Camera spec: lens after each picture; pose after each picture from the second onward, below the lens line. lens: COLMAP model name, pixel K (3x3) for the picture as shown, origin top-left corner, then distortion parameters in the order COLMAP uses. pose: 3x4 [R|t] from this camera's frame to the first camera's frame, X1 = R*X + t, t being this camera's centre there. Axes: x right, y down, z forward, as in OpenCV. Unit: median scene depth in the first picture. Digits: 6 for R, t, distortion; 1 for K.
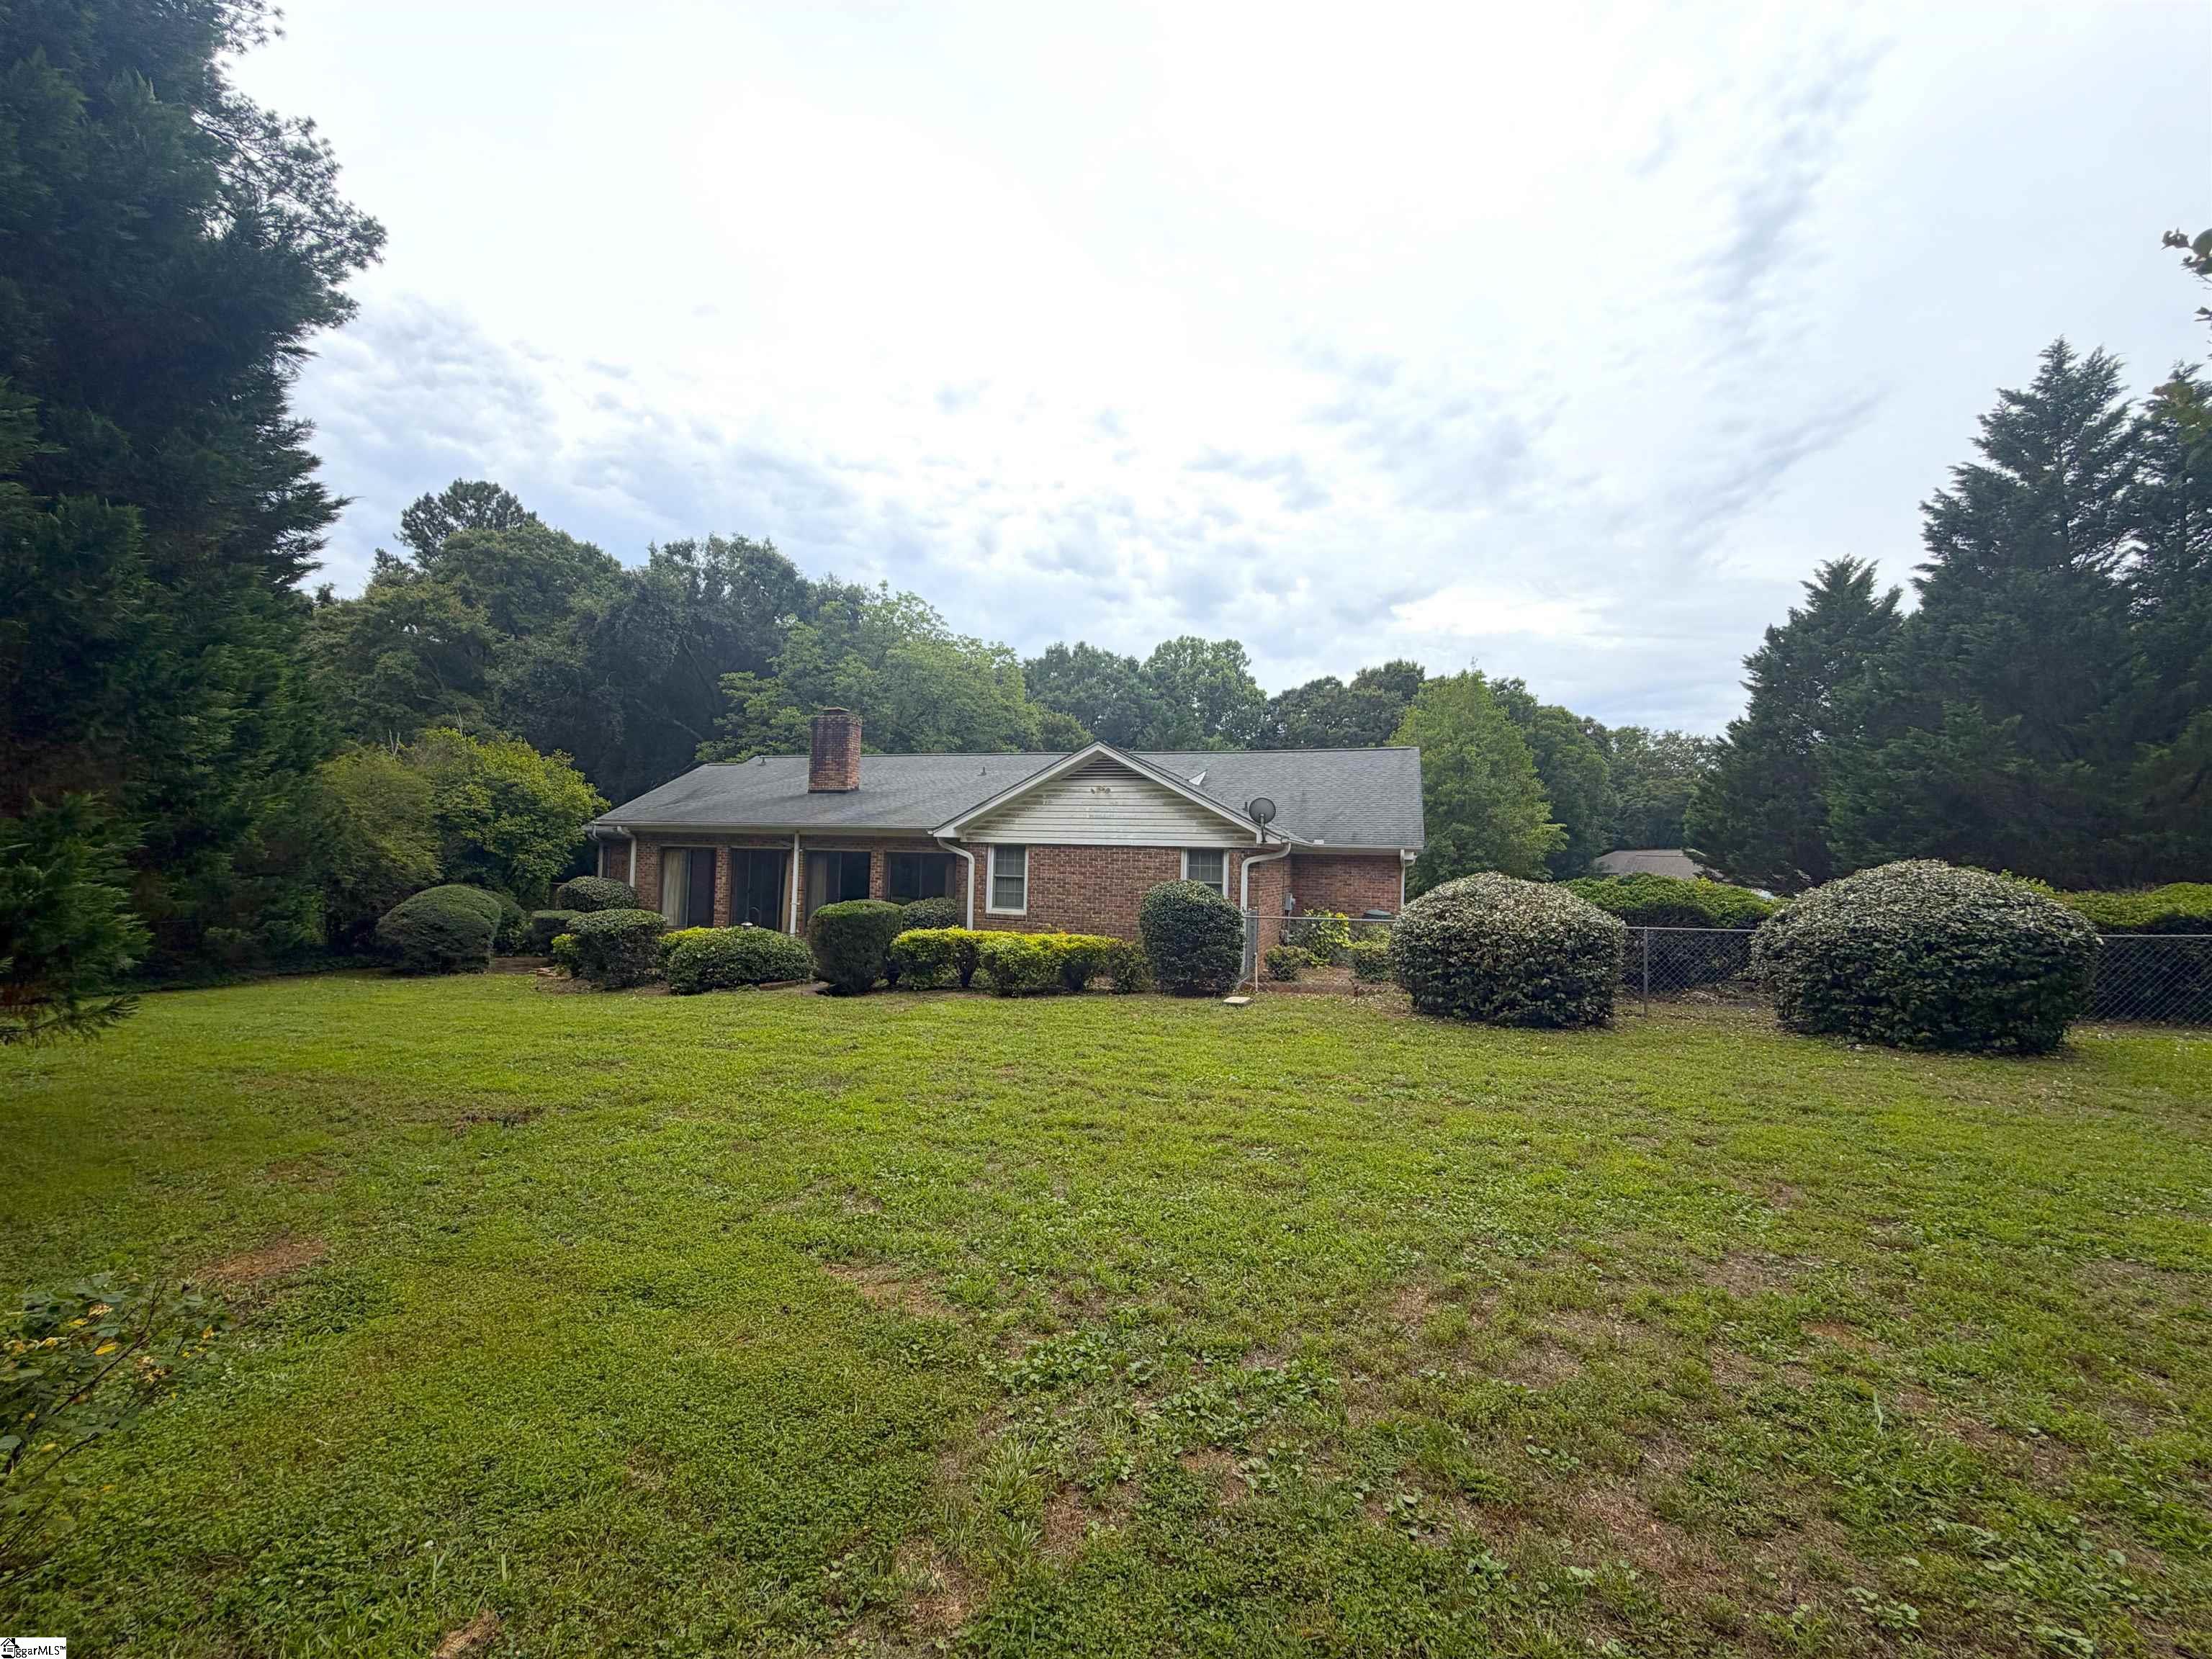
lens RADIAL K [[882.4, 0, 1111.6], [0, 882.4, 819.1], [0, 0, 1]] dist [0.001477, -0.000545]
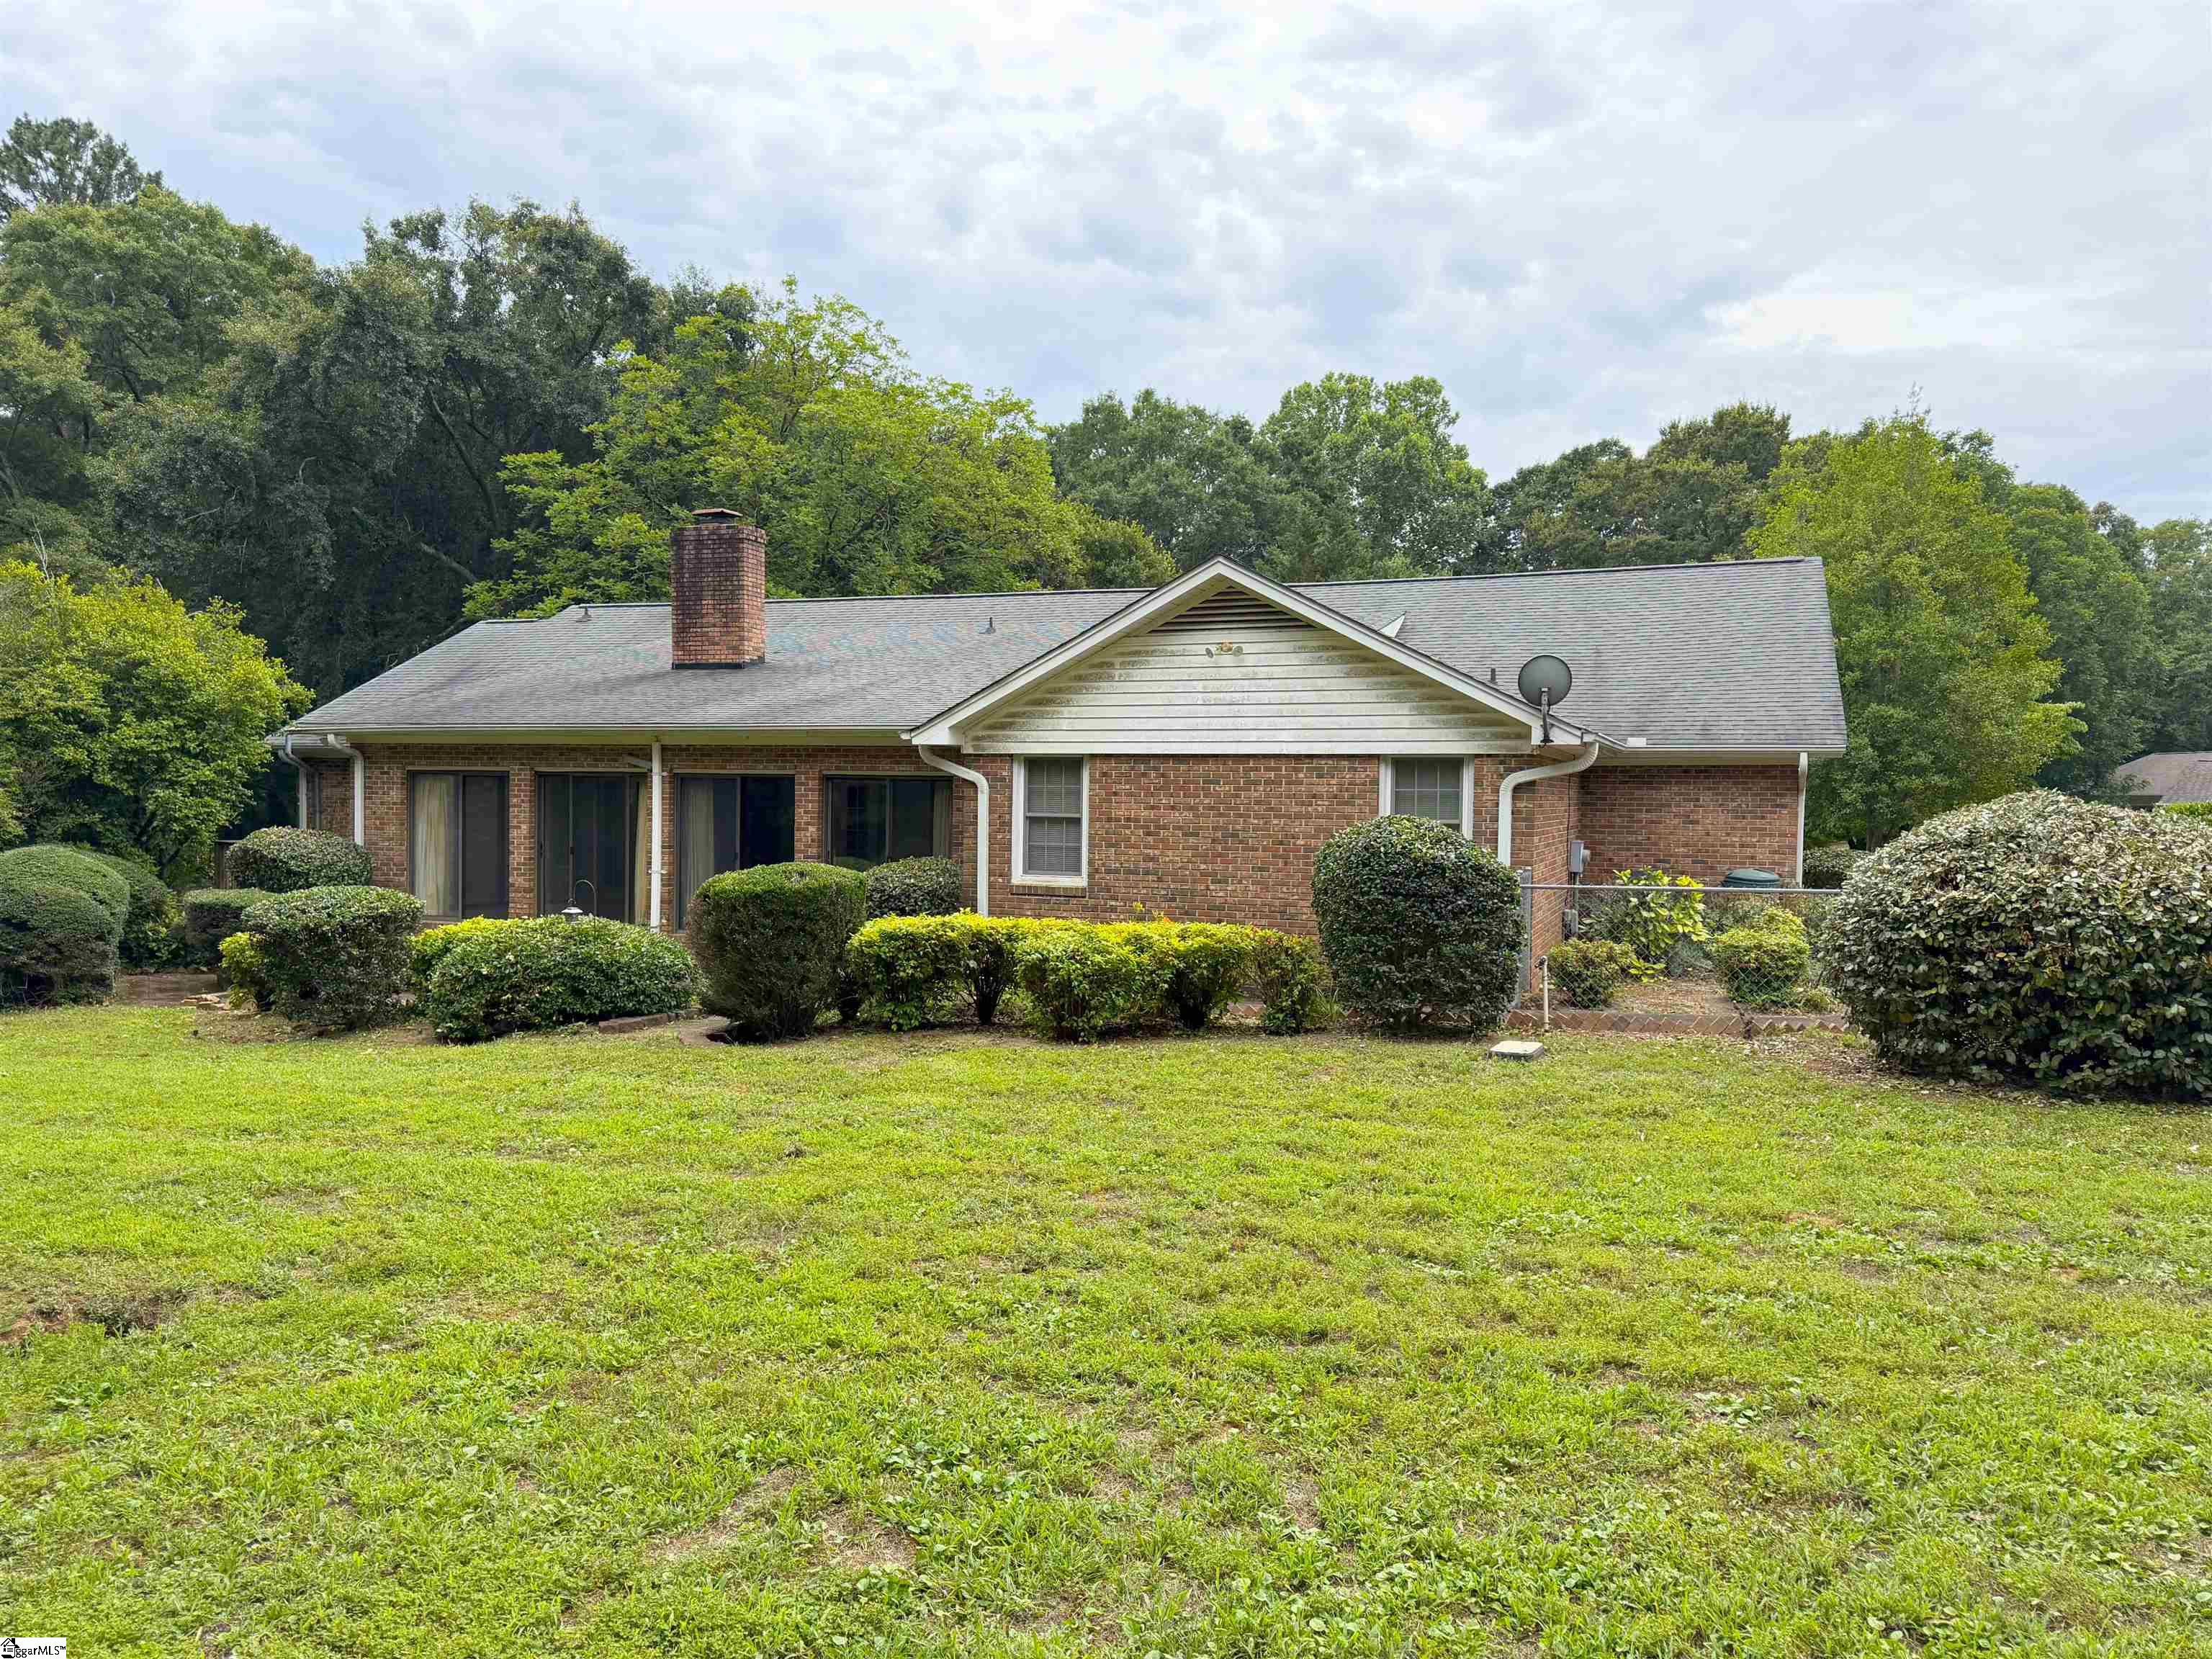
lens RADIAL K [[1560.4, 0, 1127.2], [0, 1560.4, 820.3], [0, 0, 1]] dist [0.040819, -0.051046]
pose [[0.998862, -0.014196, -0.045522, -0.024956], [0.017238, 0.997595, 0.067139, 0.004926], [0.044459, -0.067847, 0.996705, 0.054580]]
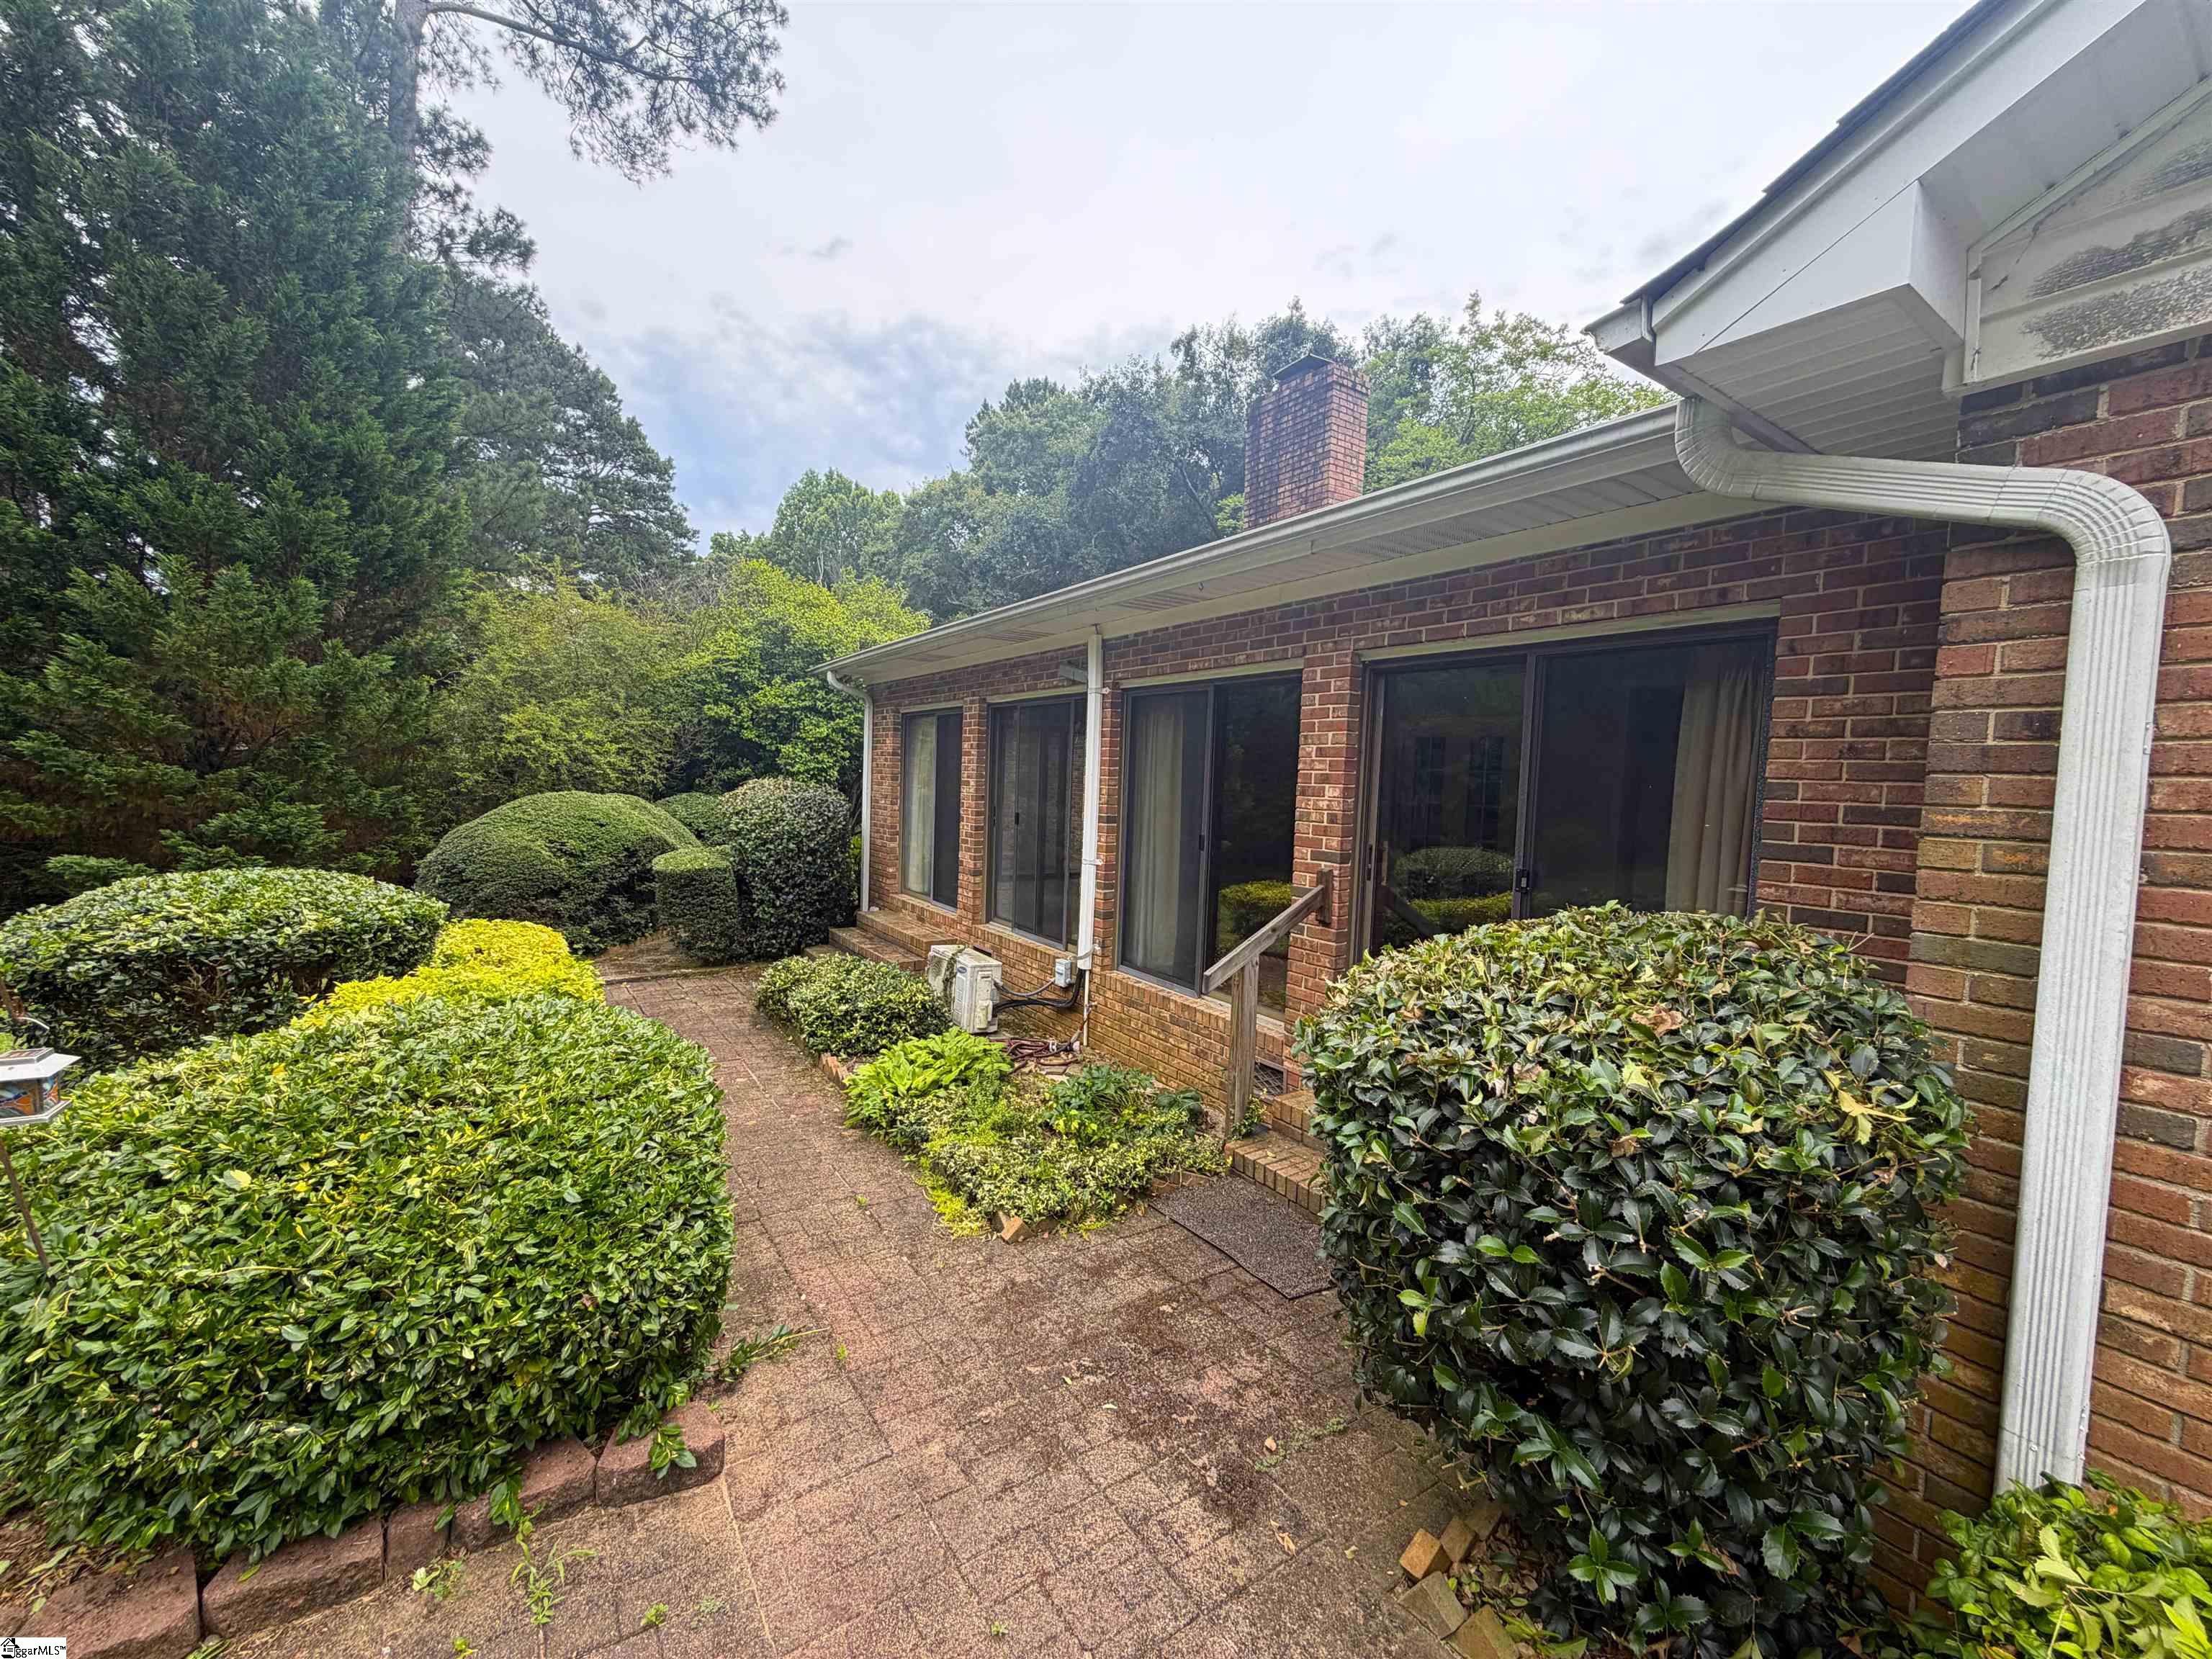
lens RADIAL K [[882.4, 0, 1099.0], [0, 882.4, 825.3], [0, 0, 1]] dist [0.001477, -0.000545]
pose [[0.783133, 0.033661, -0.620942, -0.160247], [0.017790, 0.996913, 0.076478, 0.058748], [0.621600, -0.070939, 0.780116, 0.752424]]
